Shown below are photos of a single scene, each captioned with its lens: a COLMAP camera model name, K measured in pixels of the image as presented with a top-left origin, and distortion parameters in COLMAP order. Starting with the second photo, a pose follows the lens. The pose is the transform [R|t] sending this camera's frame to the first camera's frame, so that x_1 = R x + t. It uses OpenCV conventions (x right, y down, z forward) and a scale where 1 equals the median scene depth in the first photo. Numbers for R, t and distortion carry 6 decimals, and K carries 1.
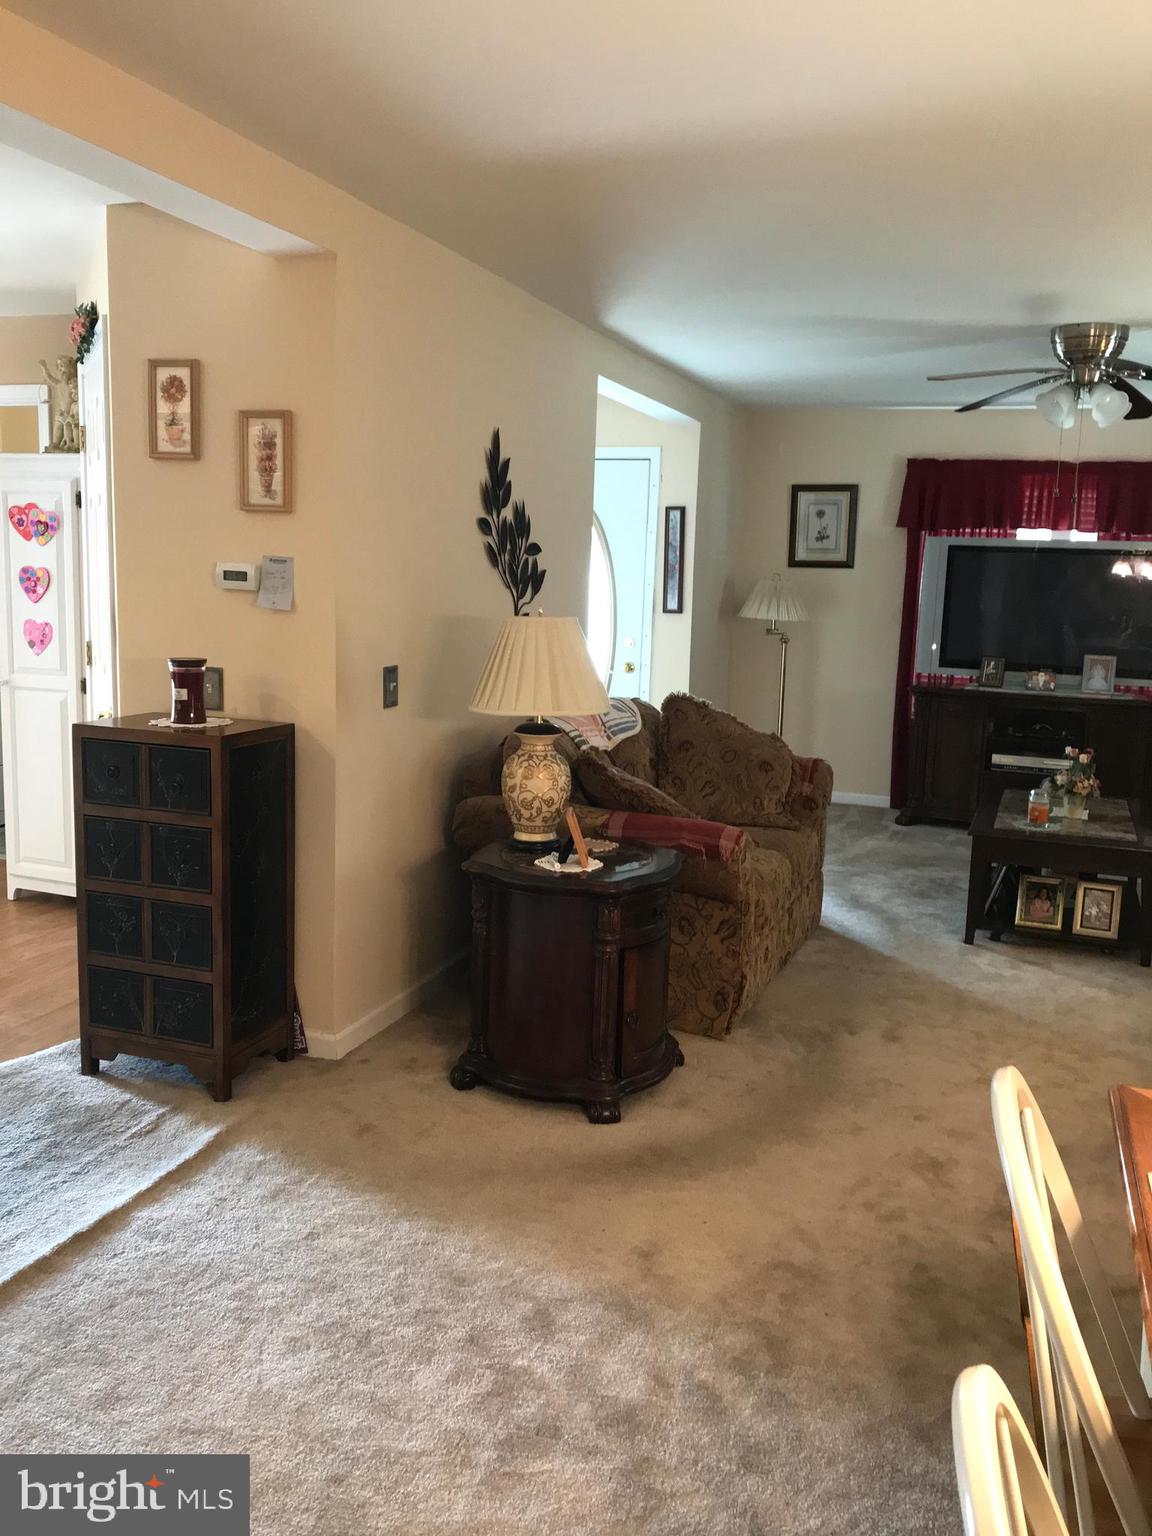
lens RADIAL K [[1251.2, 0, 576.9], [0, 1251.2, 749.0], [0, 0, 1]] dist [0.043253, -0.080047]
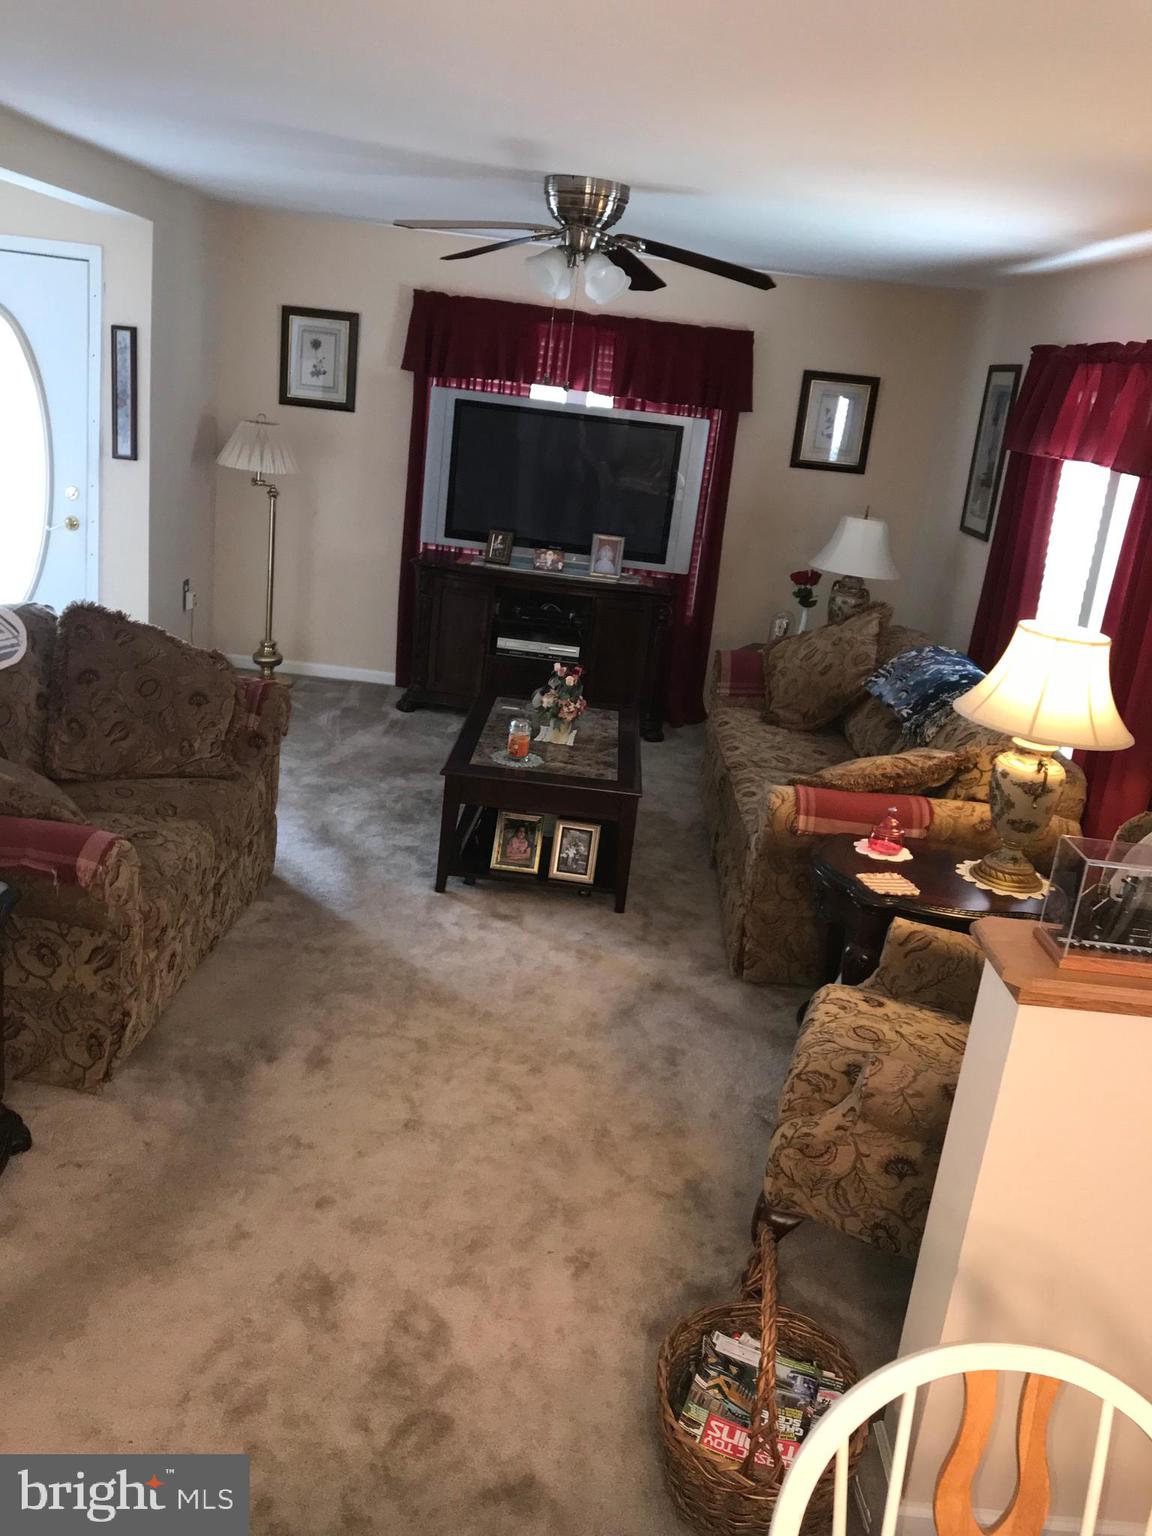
lens RADIAL K [[1251.2, 0, 576.9], [0, 1251.2, 749.0], [0, 0, 1]] dist [0.043253, -0.080047]
pose [[0.942919, -0.021235, 0.332345, 0.111824], [-0.034577, 0.986329, 0.161122, -0.093913], [-0.331223, -0.163416, 0.929294, 0.159154]]
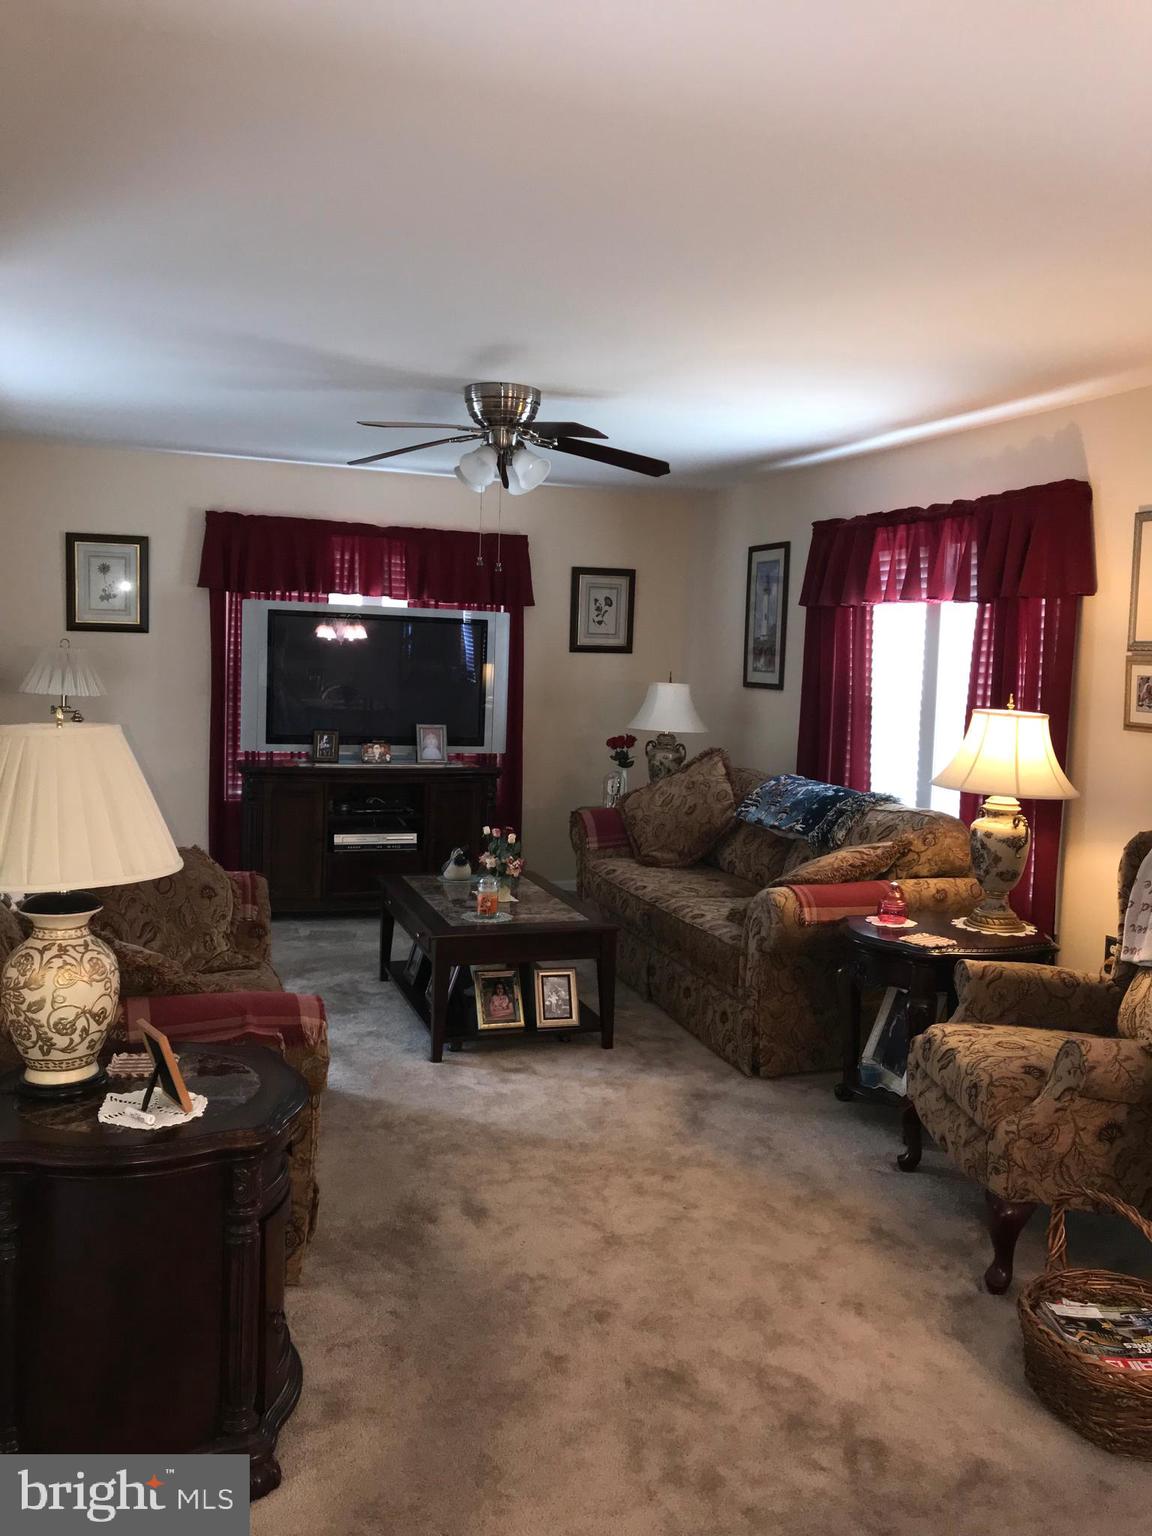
lens RADIAL K [[1252.3, 0, 573.4], [0, 1252.3, 759.2], [0, 0, 1]] dist [0.043295, -0.072360]
pose [[0.773158, -0.059655, 0.631402, -0.164084], [0.081995, 0.996613, -0.006244, -0.045302], [-0.628891, 0.056599, 0.775431, 0.243781]]
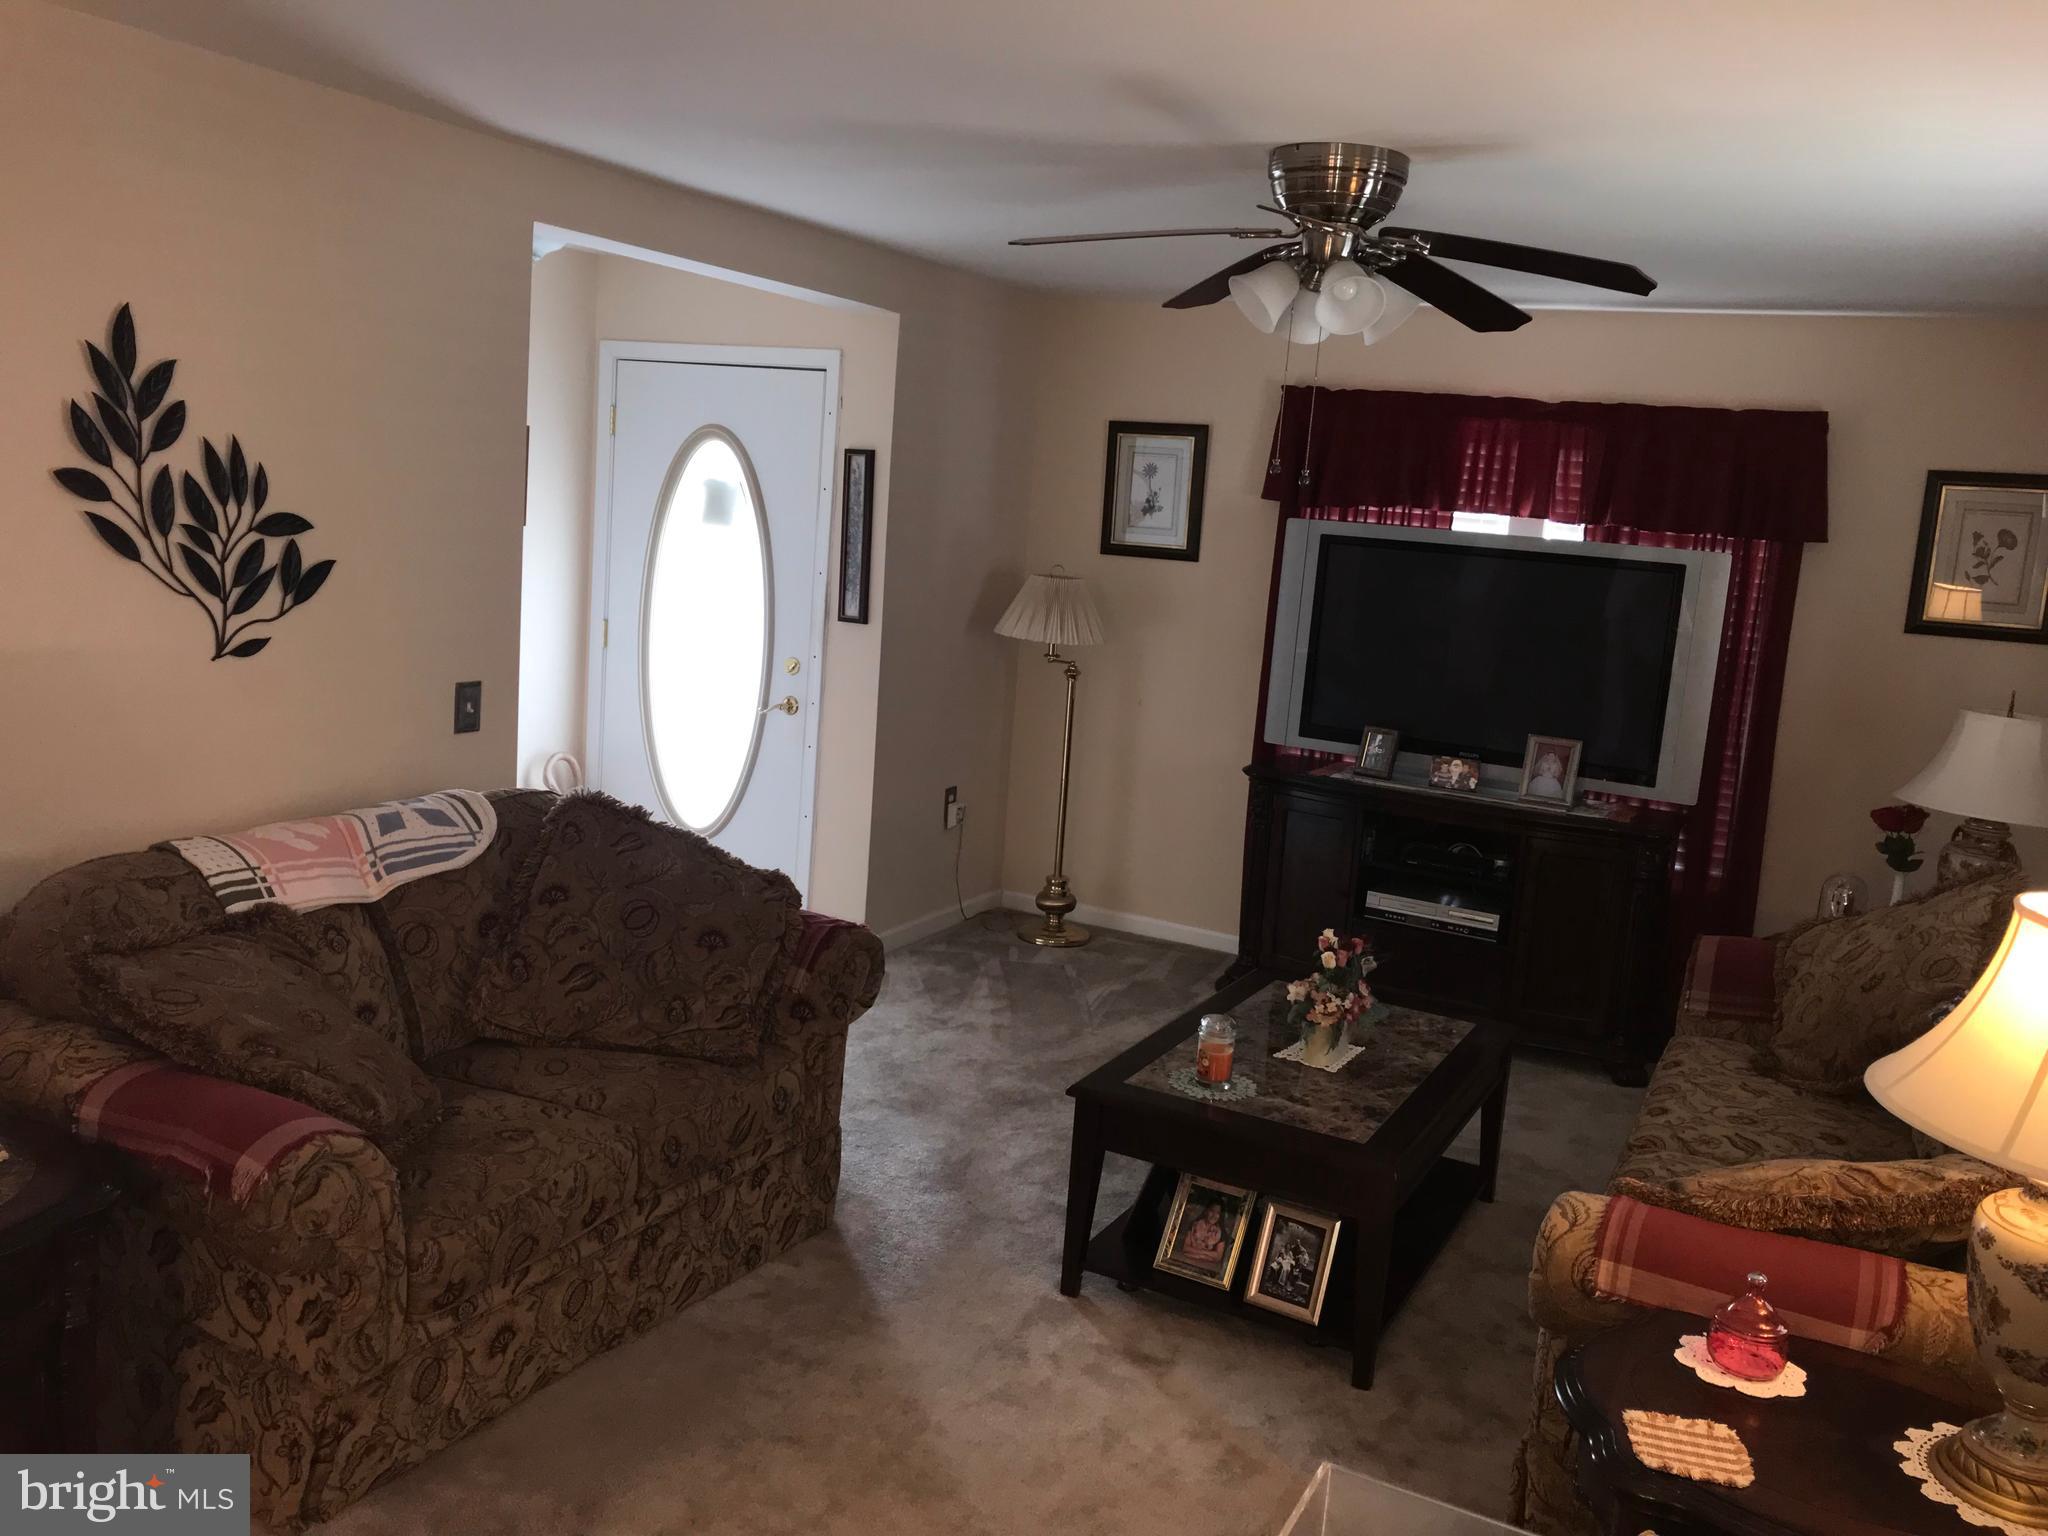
lens RADIAL K [[1663.9, 0, 1020.8], [0, 1663.9, 750.6], [0, 0, 1]] dist [0.043151, -0.067749]
pose [[0.991744, 0.063252, -0.111553, 0.363303], [-0.062835, 0.997998, 0.007251, -0.082797], [0.111788, -0.000182, 0.993732, 0.290837]]
